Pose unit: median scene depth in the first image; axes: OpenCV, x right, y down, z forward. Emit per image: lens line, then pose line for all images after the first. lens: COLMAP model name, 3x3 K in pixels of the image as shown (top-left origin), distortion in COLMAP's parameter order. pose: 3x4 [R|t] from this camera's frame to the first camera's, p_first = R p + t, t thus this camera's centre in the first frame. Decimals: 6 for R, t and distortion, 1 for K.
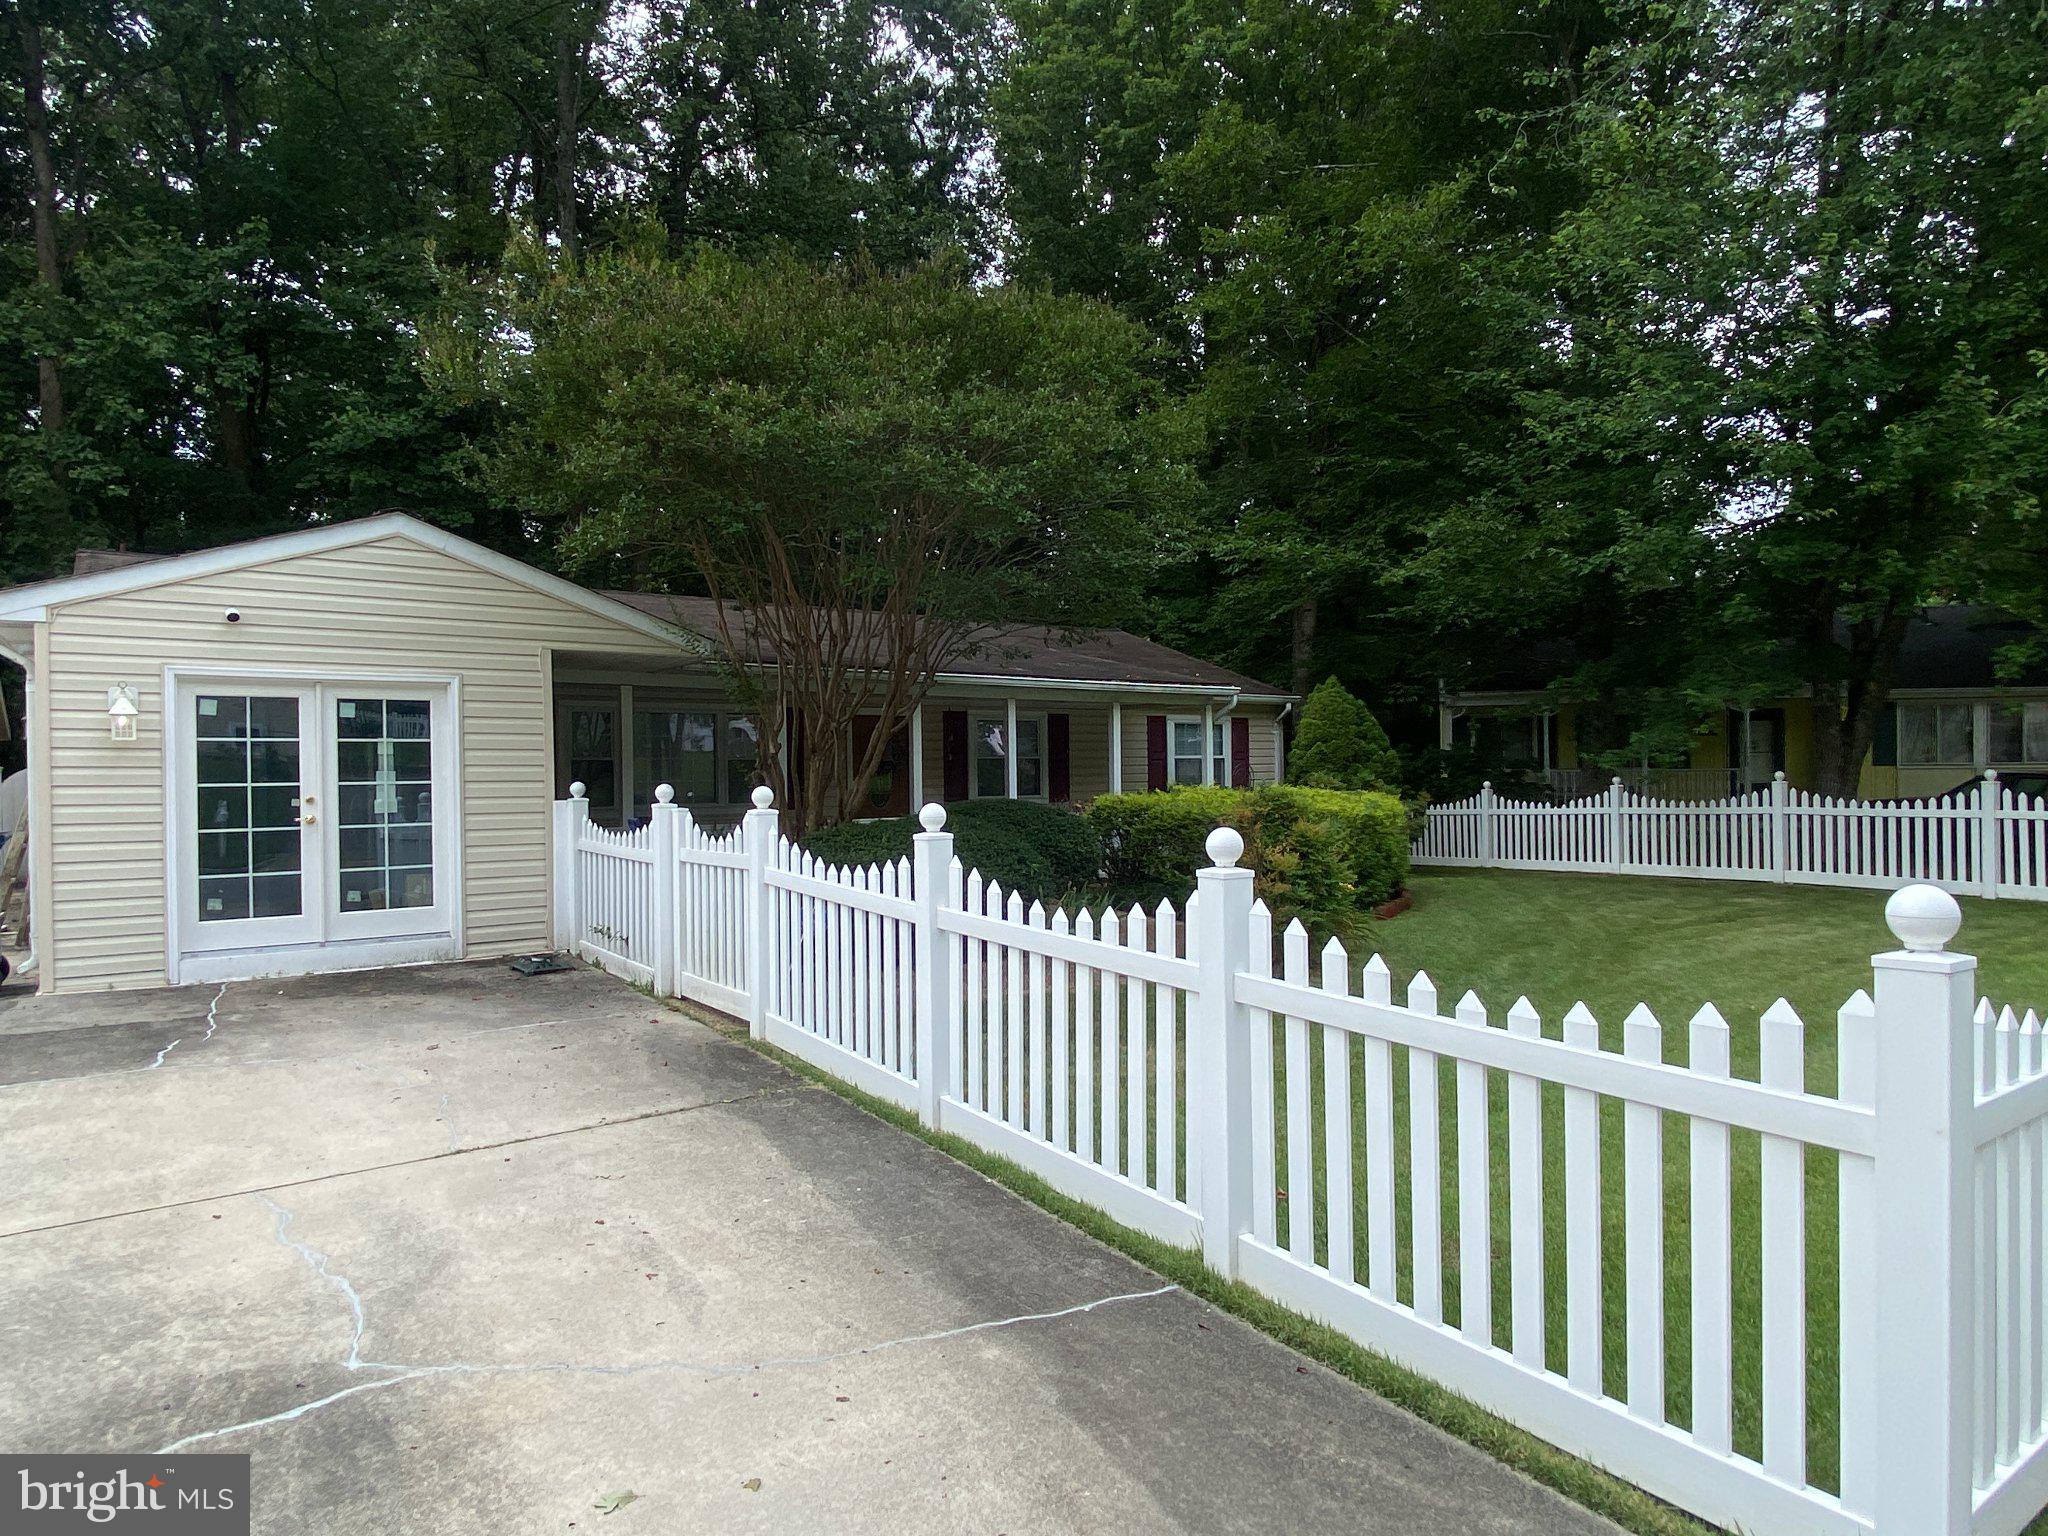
lens RADIAL K [[1189.0, 0, 1025.2], [0, 1189.0, 776.9], [0, 0, 1]] dist [-0.006803, -0.002273]
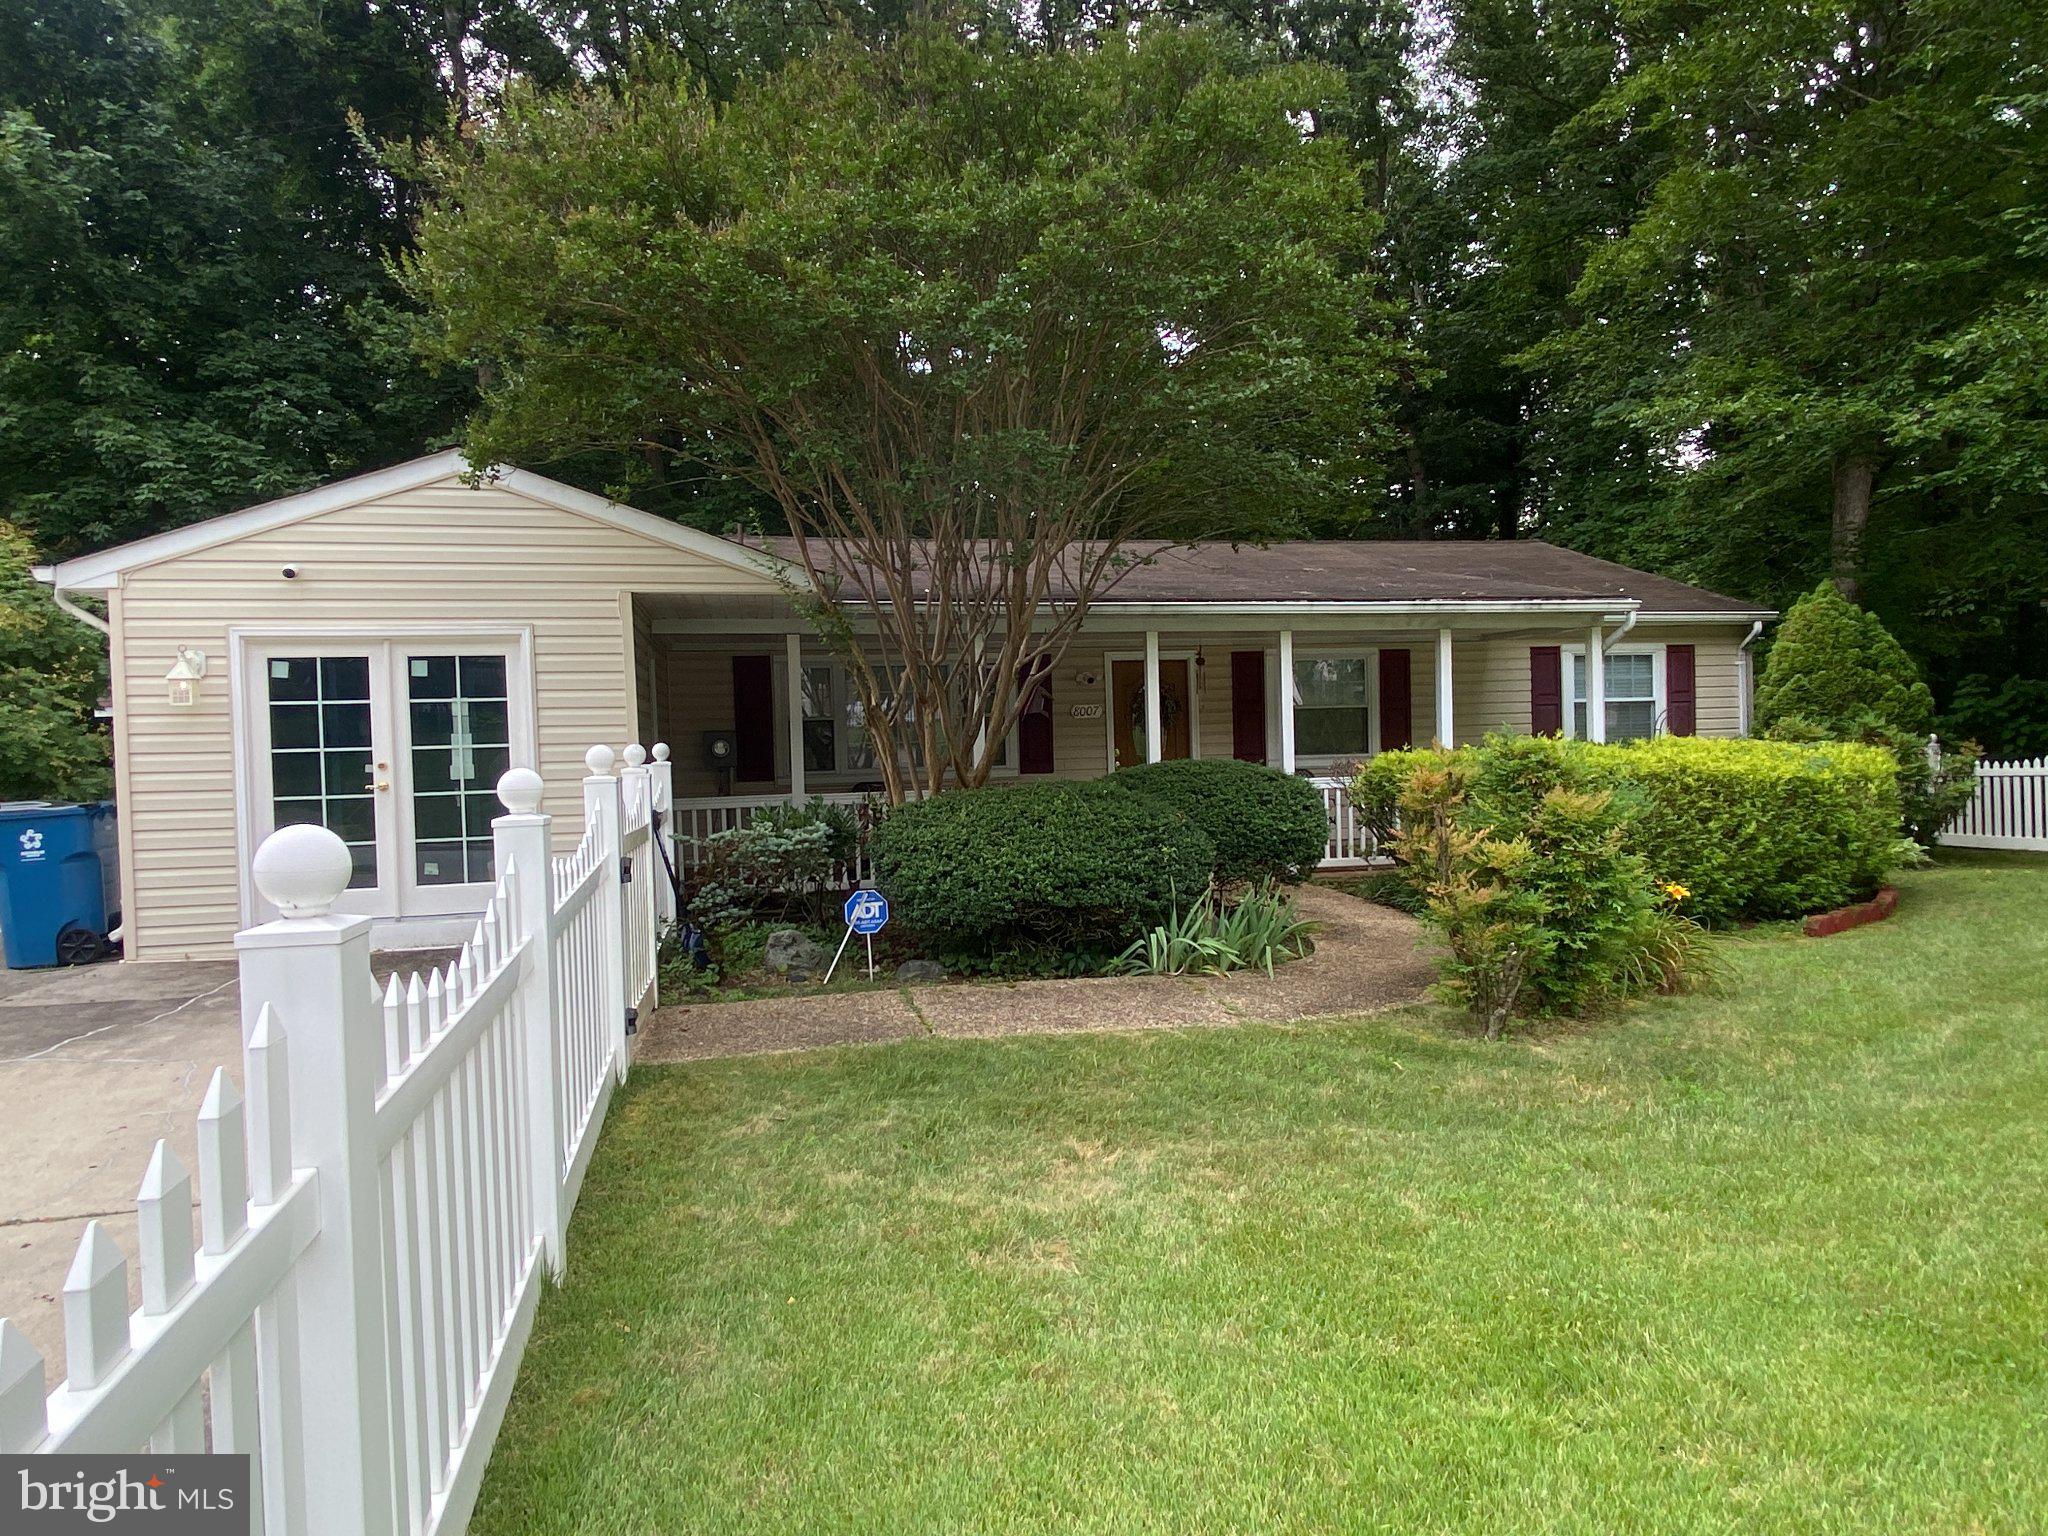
lens RADIAL K [[1265.4, 0, 1024.6], [0, 1265.4, 756.4], [0, 0, 1]] dist [0.006898, -0.002029]
pose [[0.924498, -0.007006, -0.381123, 0.239553], [0.014167, 0.999772, 0.015986, 0.003348], [0.380924, -0.020179, 0.924386, 0.257404]]
